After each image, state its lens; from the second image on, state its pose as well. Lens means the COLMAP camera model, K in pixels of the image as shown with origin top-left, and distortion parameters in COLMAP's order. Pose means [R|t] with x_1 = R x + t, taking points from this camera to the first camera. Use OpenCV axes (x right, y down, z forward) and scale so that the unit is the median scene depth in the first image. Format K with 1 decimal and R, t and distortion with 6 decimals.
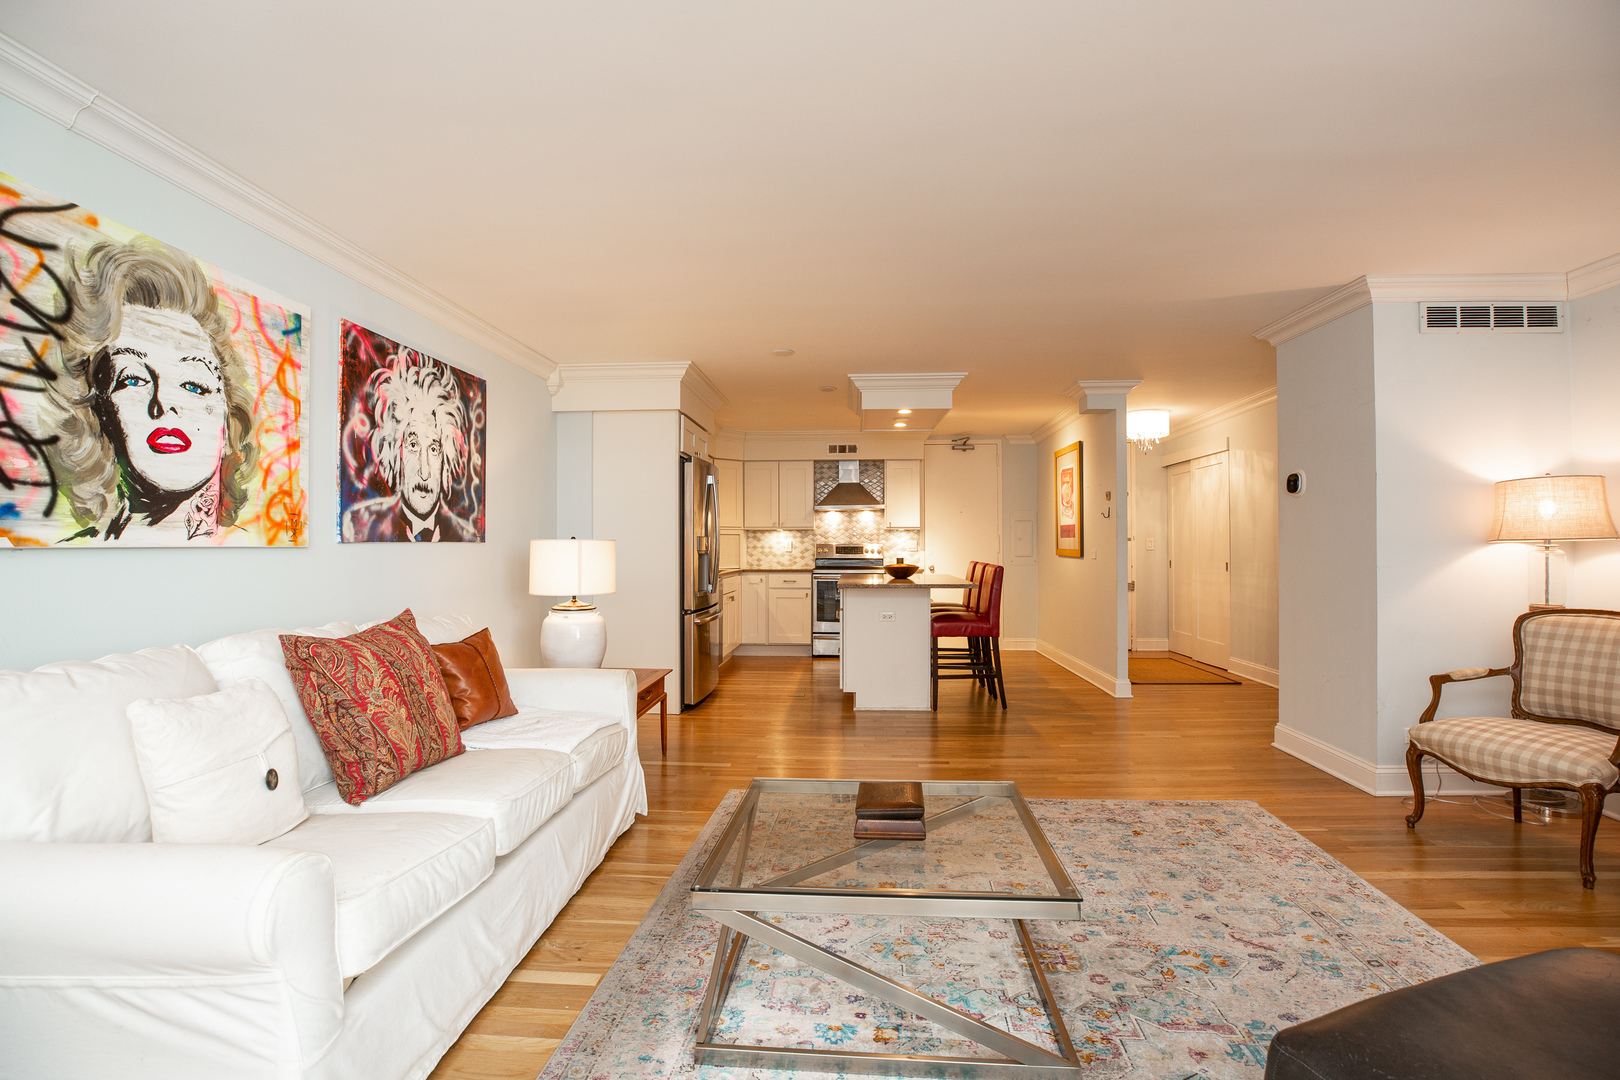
lens RADIAL K [[764.0, 0, 810.0], [0, 764.0, 540.0], [0, 0, 1]] dist [-0.047477, 0.014109]
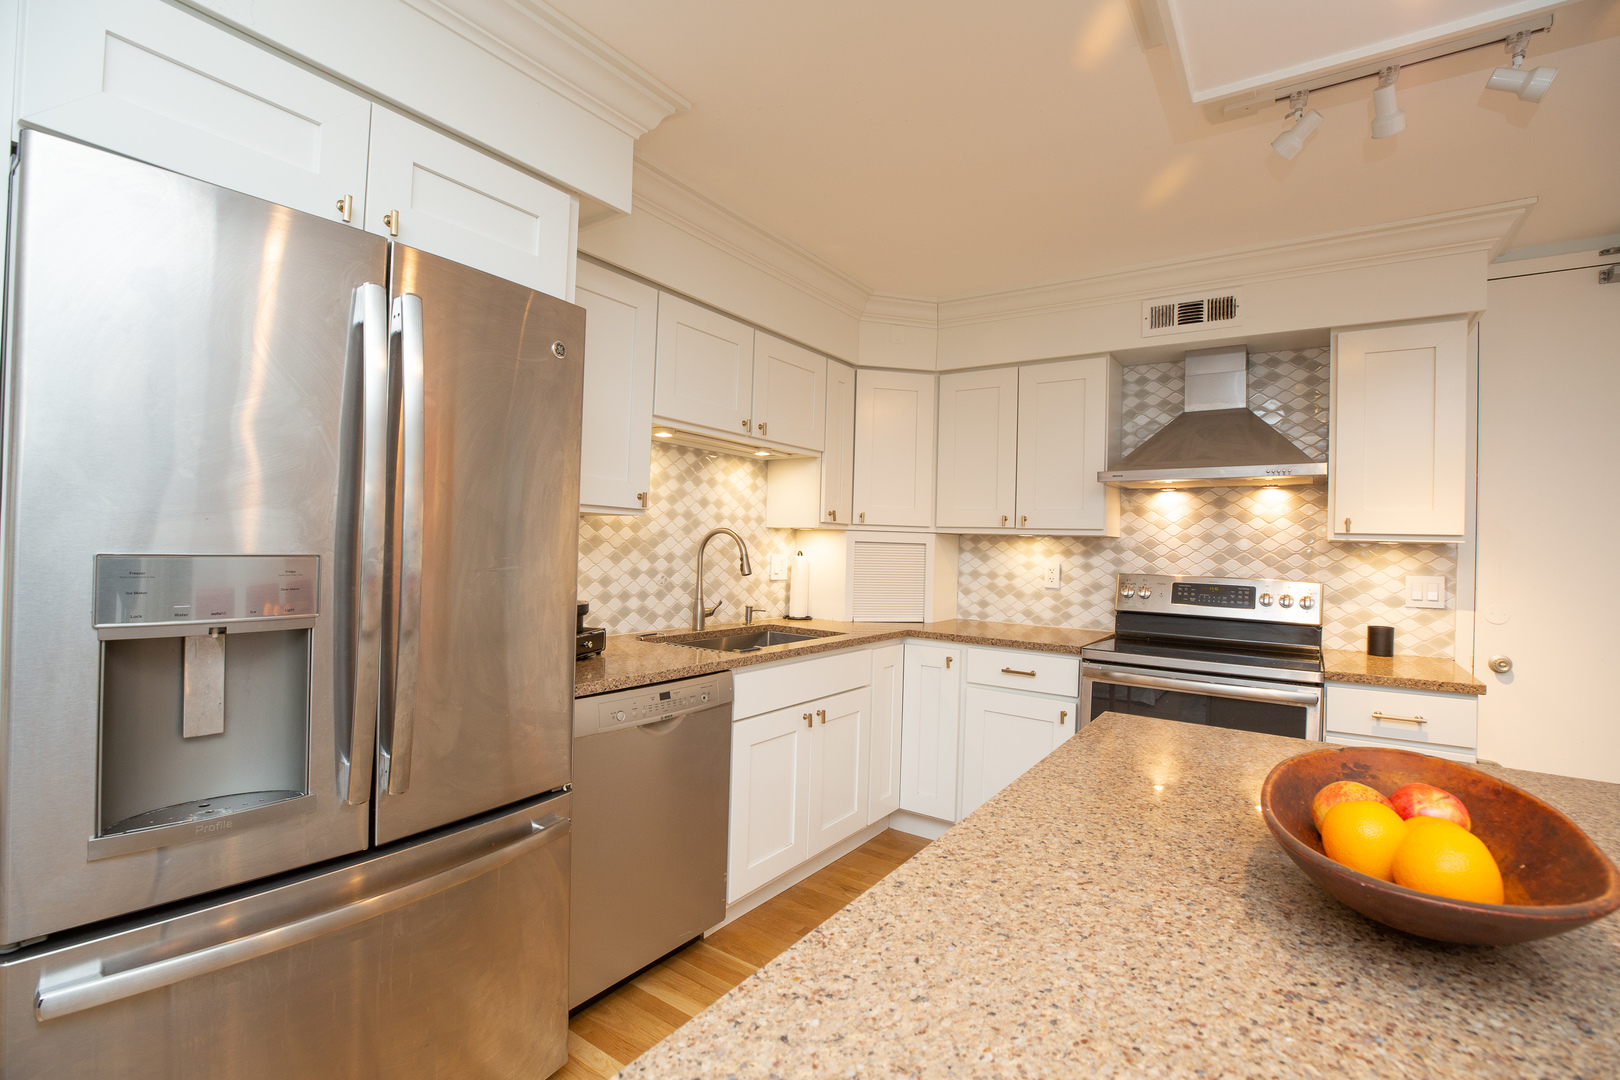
lens RADIAL K [[736.1, 0, 809.7], [0, 736.1, 539.0], [0, 0, 1]] dist [-0.046089, 0.013478]
pose [[0.854567, 0.023271, -0.518820, 0.165586], [-0.026746, 0.999642, 0.000784, -0.021201], [0.518653, 0.013206, 0.854883, 1.495304]]
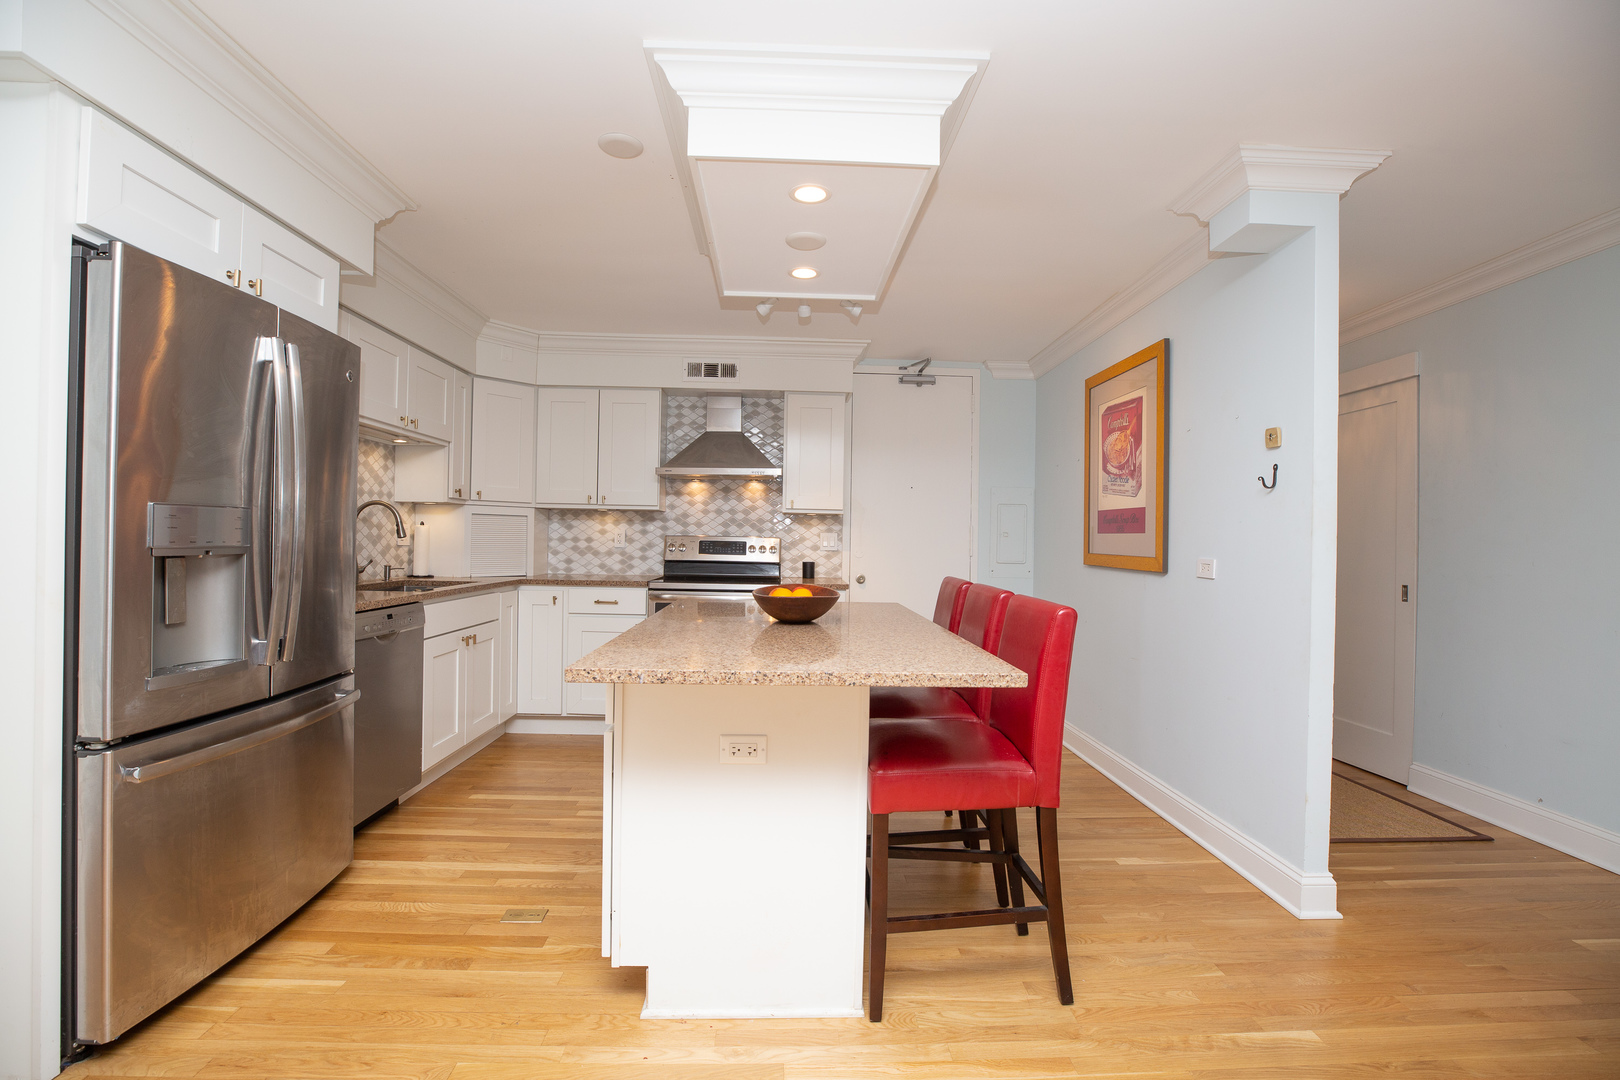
lens RADIAL K [[736.1, 0, 809.7], [0, 736.1, 539.0], [0, 0, 1]] dist [-0.046089, 0.013478]
pose [[0.994973, 0.020017, 0.098127, 0.155497], [-0.020781, 0.999761, 0.006765, 0.004503], [-0.097968, -0.008770, 0.995151, 1.077476]]
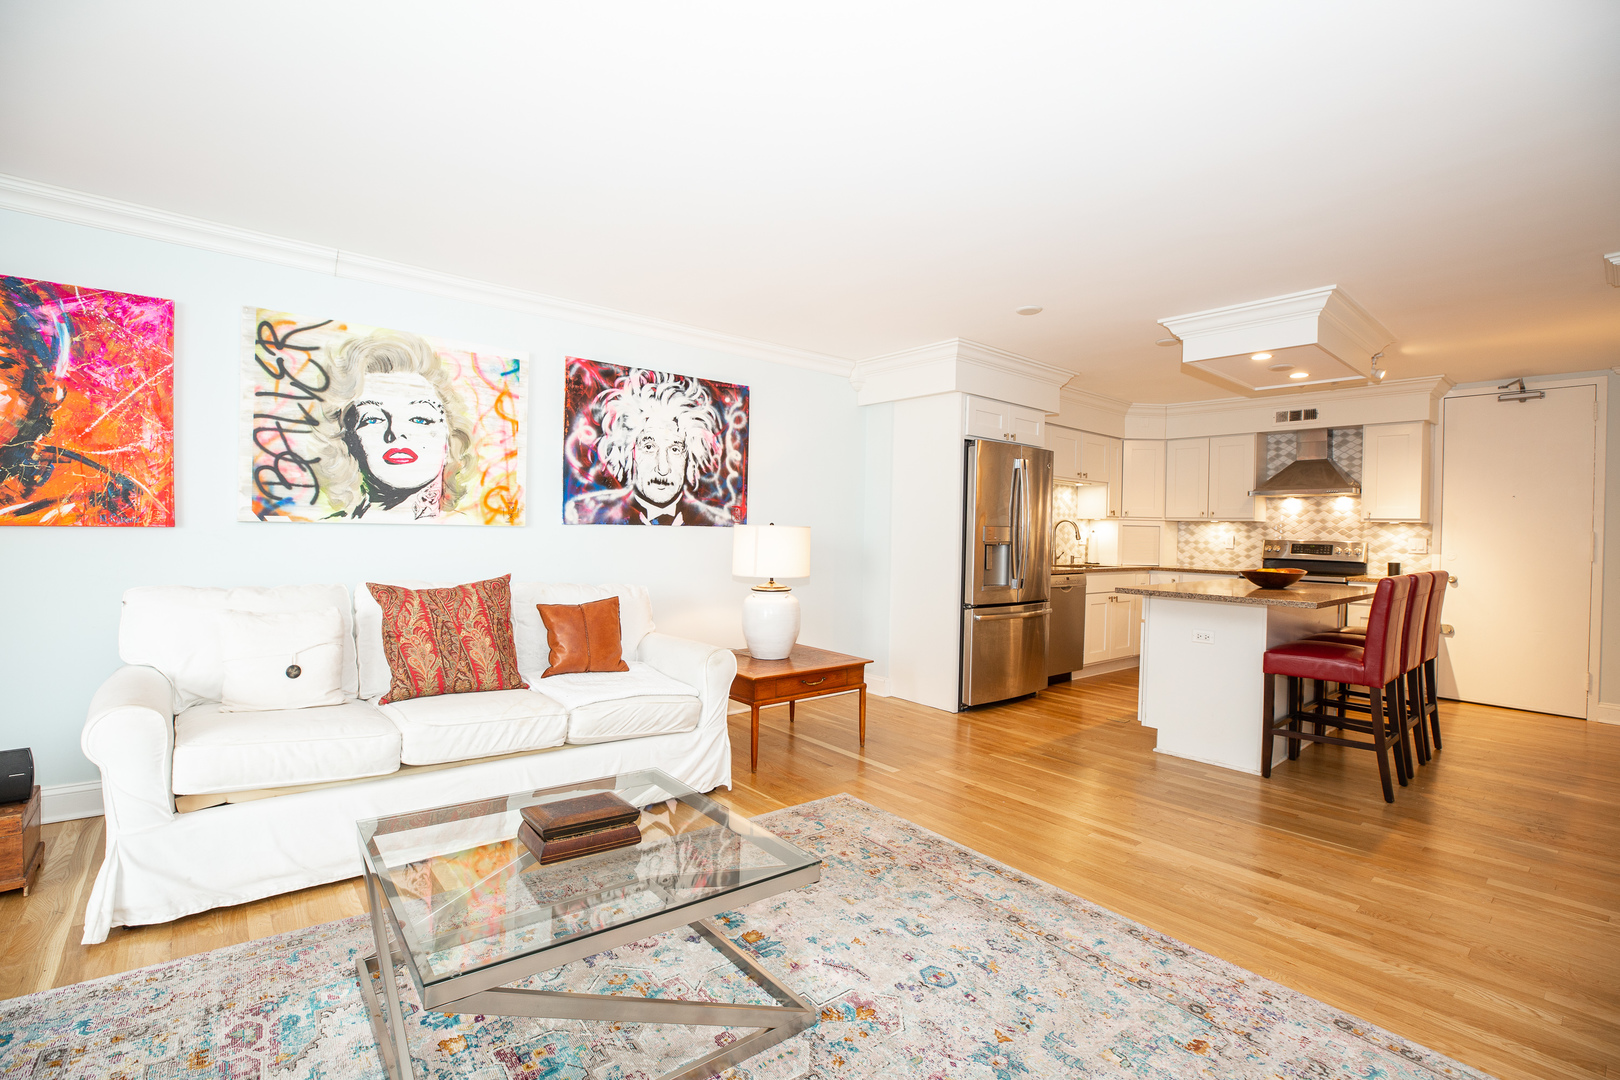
lens RADIAL K [[736.1, 0, 809.7], [0, 736.1, 539.0], [0, 0, 1]] dist [-0.046089, 0.013478]
pose [[0.691282, 0.025149, -0.722148, 0.555940], [-0.017840, 0.999684, 0.017737, -0.001008], [0.722365, 0.000622, 0.691512, 0.371595]]
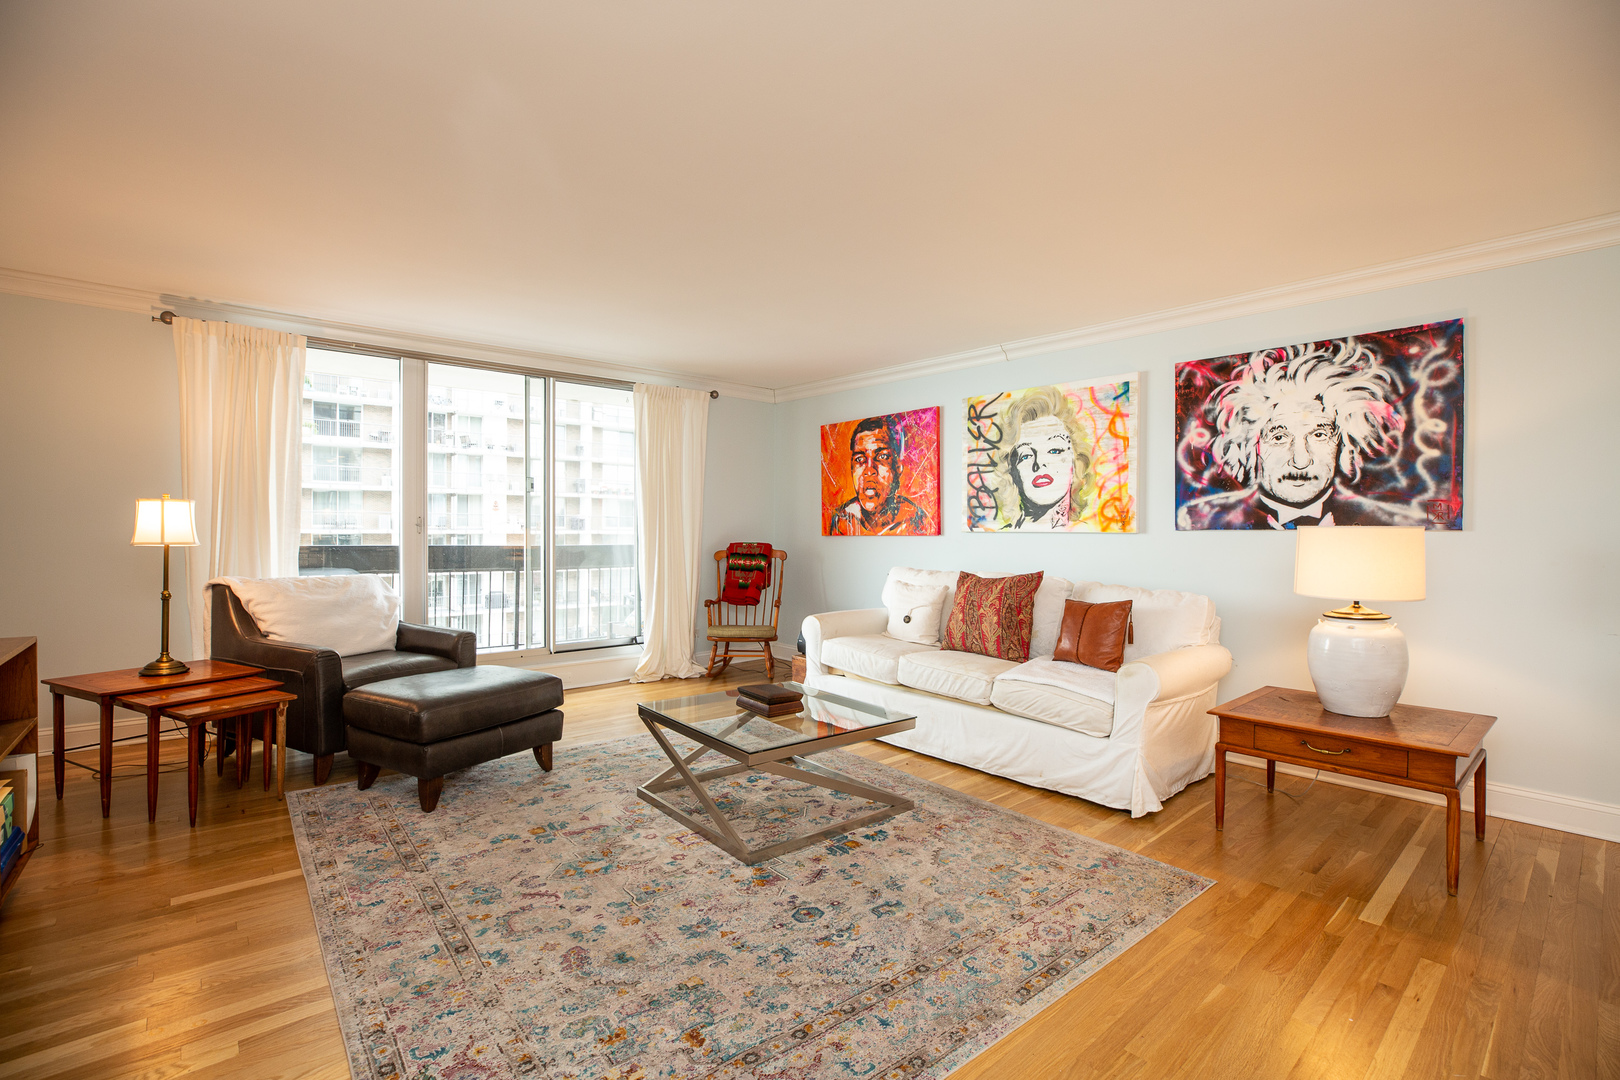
lens RADIAL K [[736.1, 0, 809.7], [0, 736.1, 539.0], [0, 0, 1]] dist [-0.046089, 0.013478]
pose [[-0.708219, 0.007163, -0.705957, 0.683900], [0.000570, 0.999954, 0.009574, 0.005854], [0.705993, 0.006378, -0.708190, 1.308468]]
